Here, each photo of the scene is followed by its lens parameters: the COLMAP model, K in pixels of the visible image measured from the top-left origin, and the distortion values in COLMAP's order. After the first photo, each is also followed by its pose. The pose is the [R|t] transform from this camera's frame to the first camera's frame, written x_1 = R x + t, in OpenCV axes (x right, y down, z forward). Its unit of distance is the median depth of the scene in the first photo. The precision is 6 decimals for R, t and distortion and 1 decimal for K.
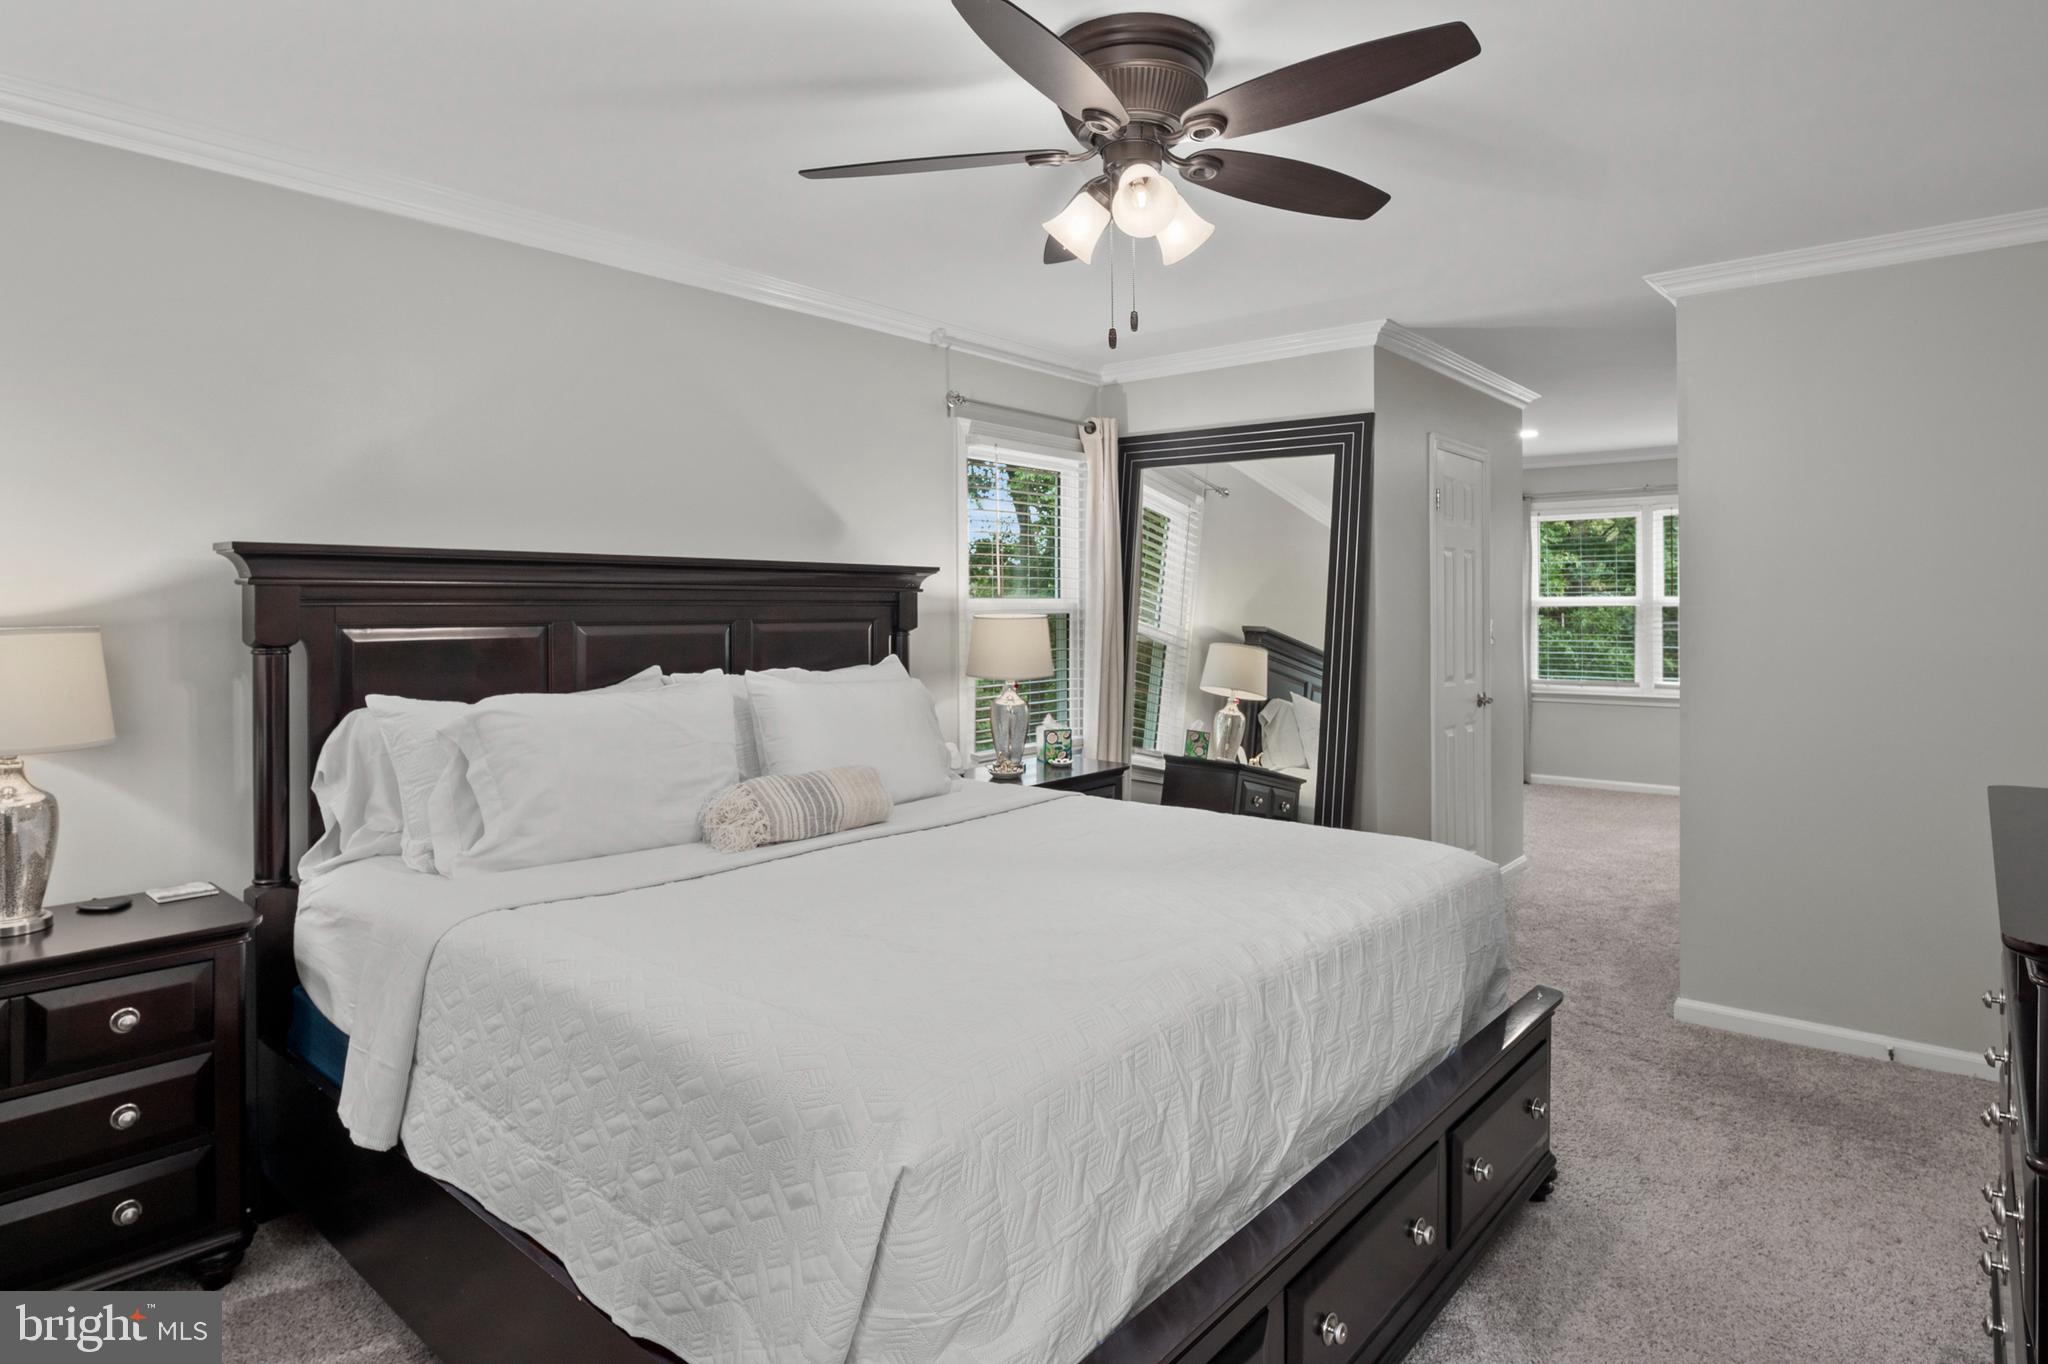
lens RADIAL K [[1134.0, 0, 1024.8], [0, 1134.0, 593.7], [0, 0, 1]] dist [-0.005305, -0.002497]
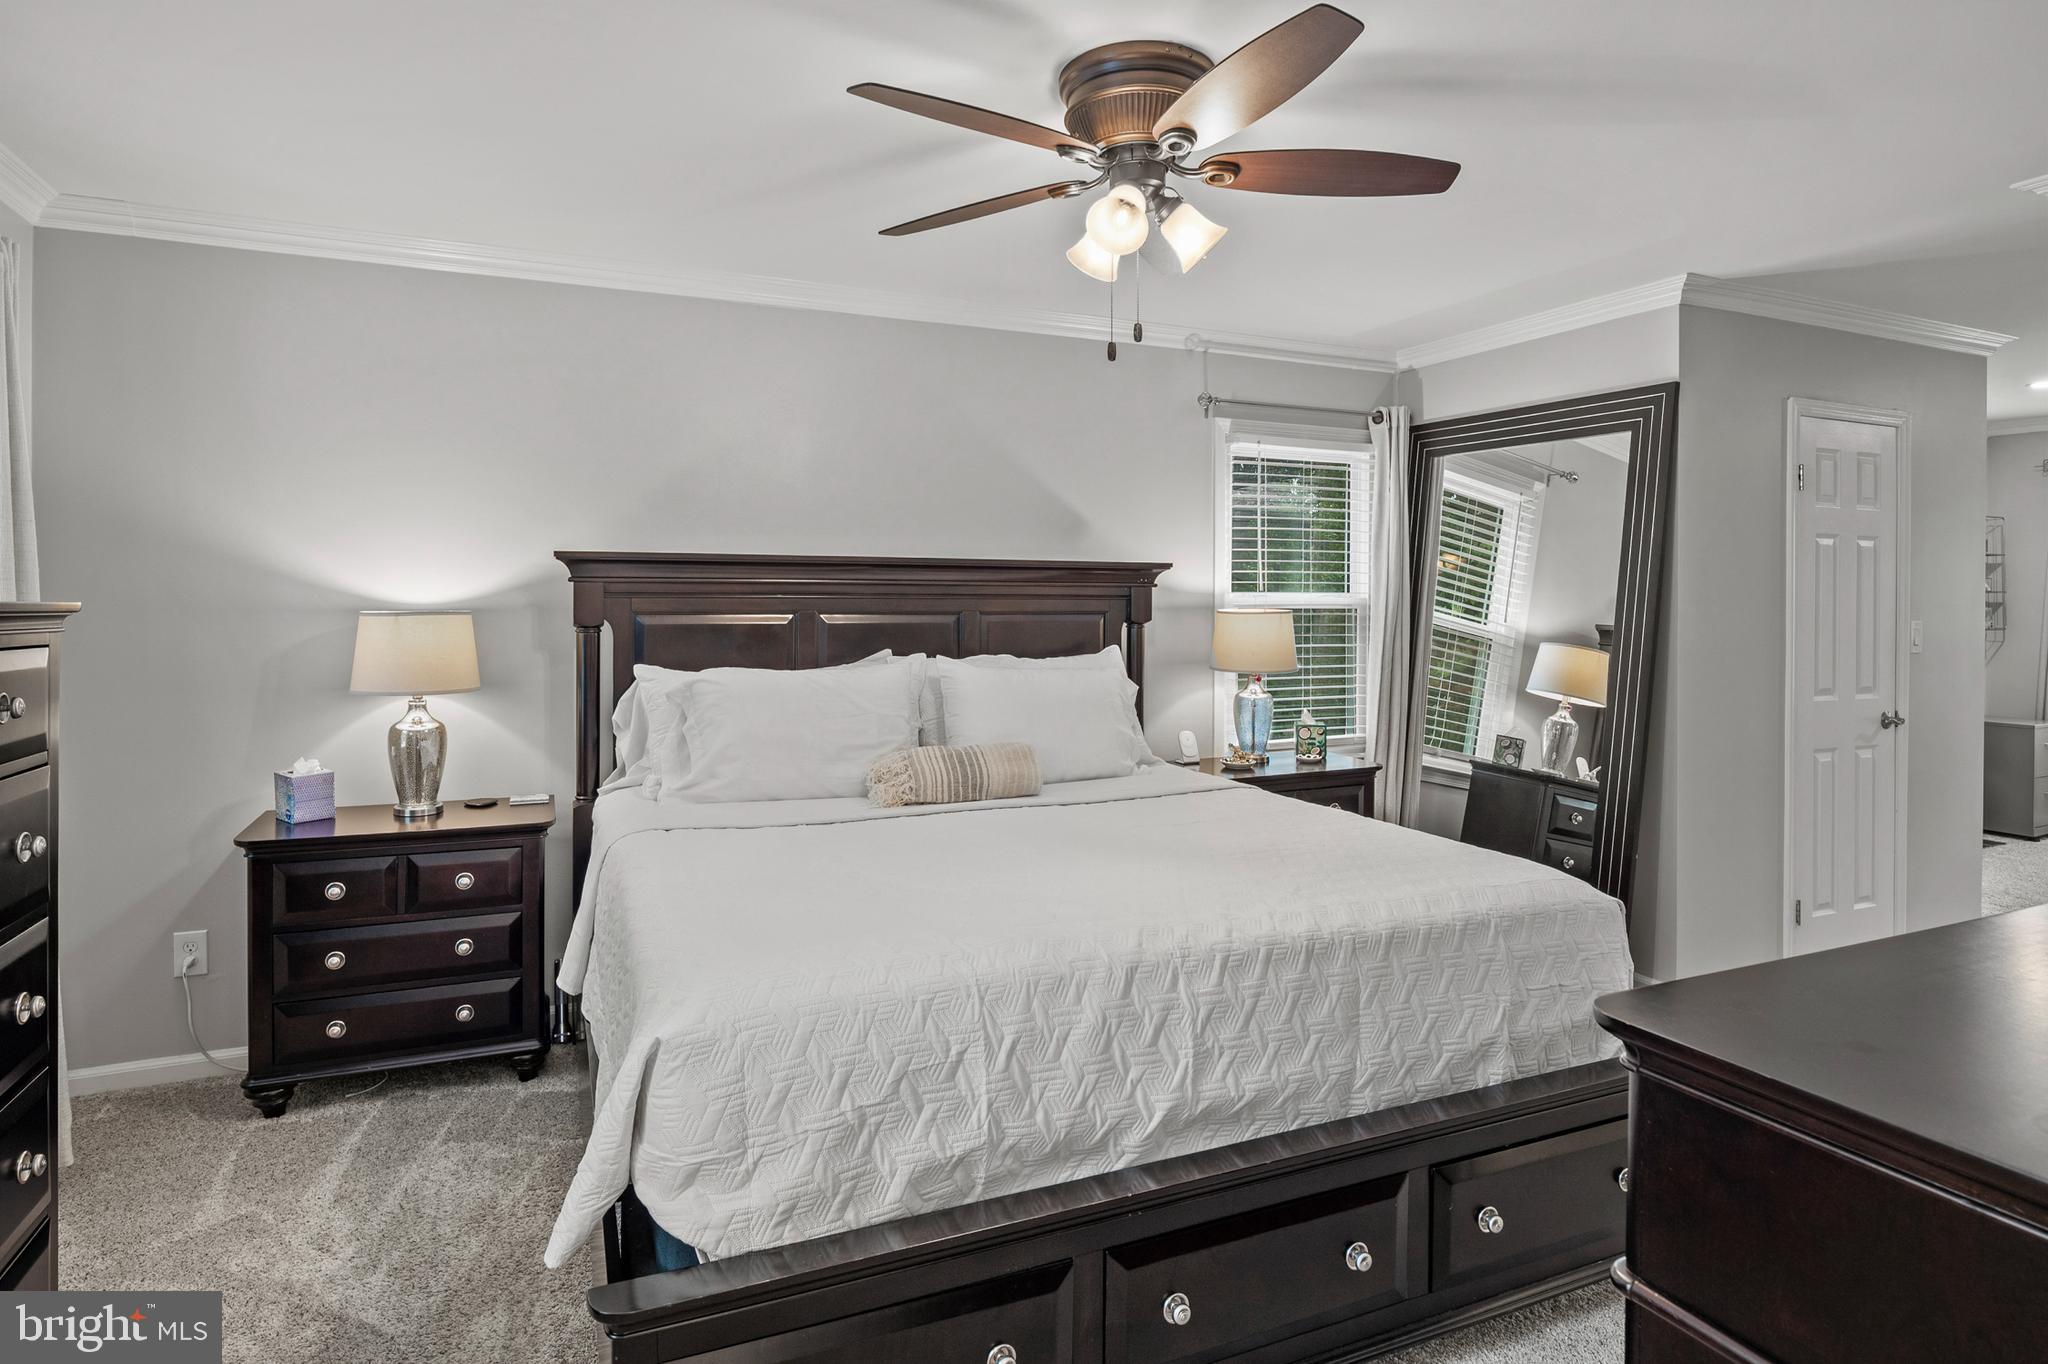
lens RADIAL K [[1109.4, 0, 1018.8], [0, 1109.4, 589.5], [0, 0, 1]] dist [0.000492, -0.007102]
pose [[0.897283, 0.003215, -0.441444, 0.308883], [-0.001472, 0.999990, 0.004291, -0.004194], [0.441453, -0.003200, 0.897279, 0.018117]]
